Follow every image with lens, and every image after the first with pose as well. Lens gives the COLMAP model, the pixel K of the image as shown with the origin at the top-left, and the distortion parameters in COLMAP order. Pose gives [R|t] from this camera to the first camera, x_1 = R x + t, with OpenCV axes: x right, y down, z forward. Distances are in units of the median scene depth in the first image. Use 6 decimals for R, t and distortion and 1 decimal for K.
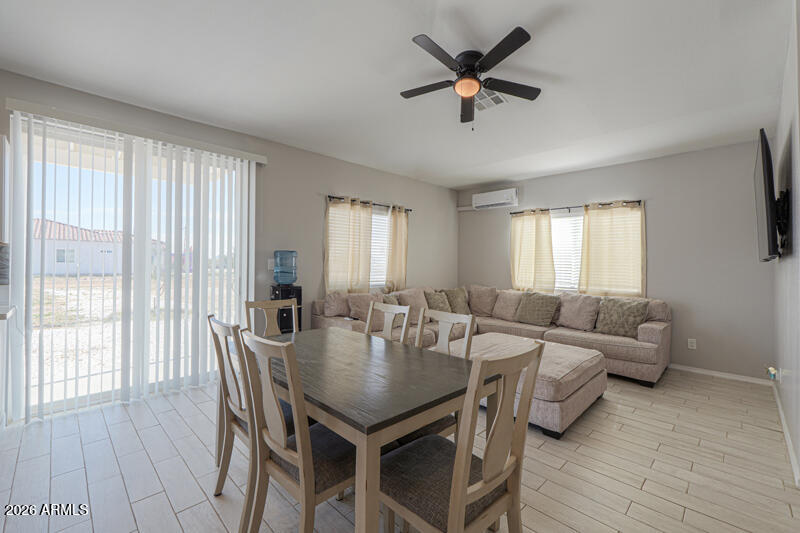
lens RADIAL K [[333.5, 0, 412.2], [0, 333.5, 263.6], [0, 0, 1]] dist [-0.002893, -0.001133]
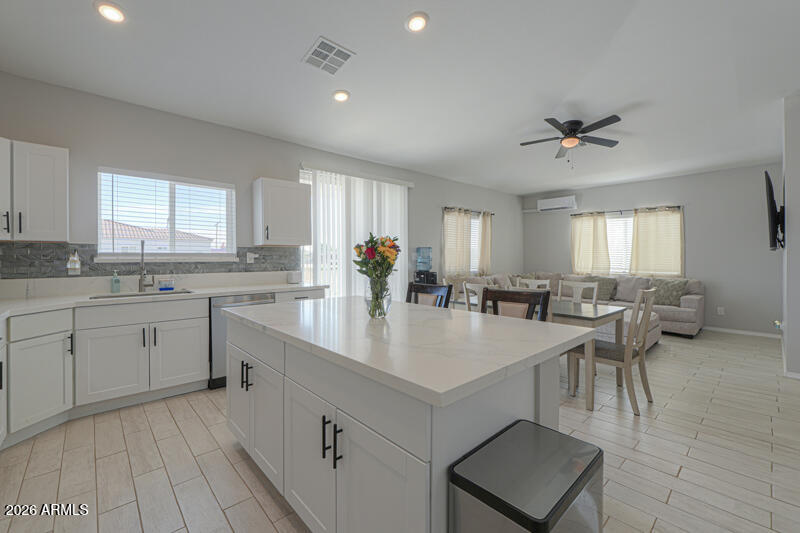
lens RADIAL K [[333.5, 0, 404.8], [0, 333.5, 258.7], [0, 0, 1]] dist [-0.002893, -0.001133]
pose [[0.998363, -0.011612, -0.056002, -0.345282], [0.012024, 0.999903, 0.007041, 0.000014], [0.055915, -0.007702, 0.998406, -0.398515]]
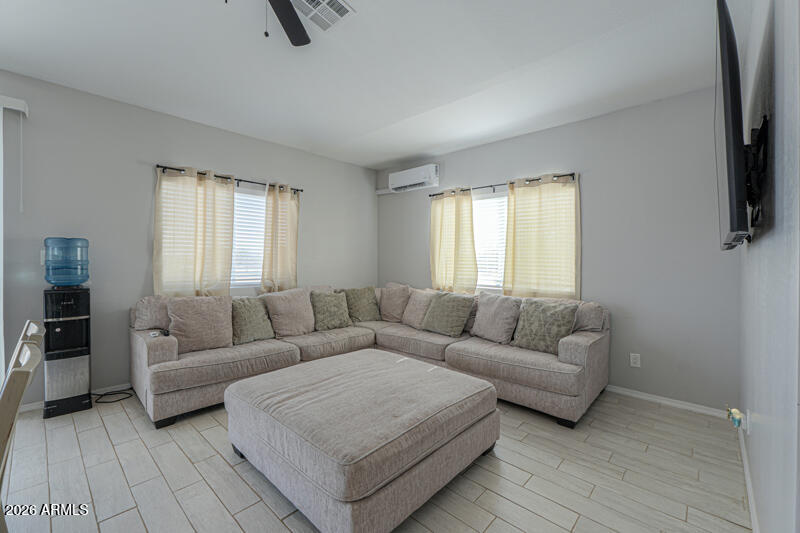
lens RADIAL K [[333.5, 0, 401.2], [0, 333.5, 265.2], [0, 0, 1]] dist [-0.002893, -0.001133]
pose [[0.999502, -0.004517, 0.031219, 0.262553], [0.003994, 0.999851, 0.016796, 0.008326], [-0.031290, -0.016663, 0.999371, 0.240205]]
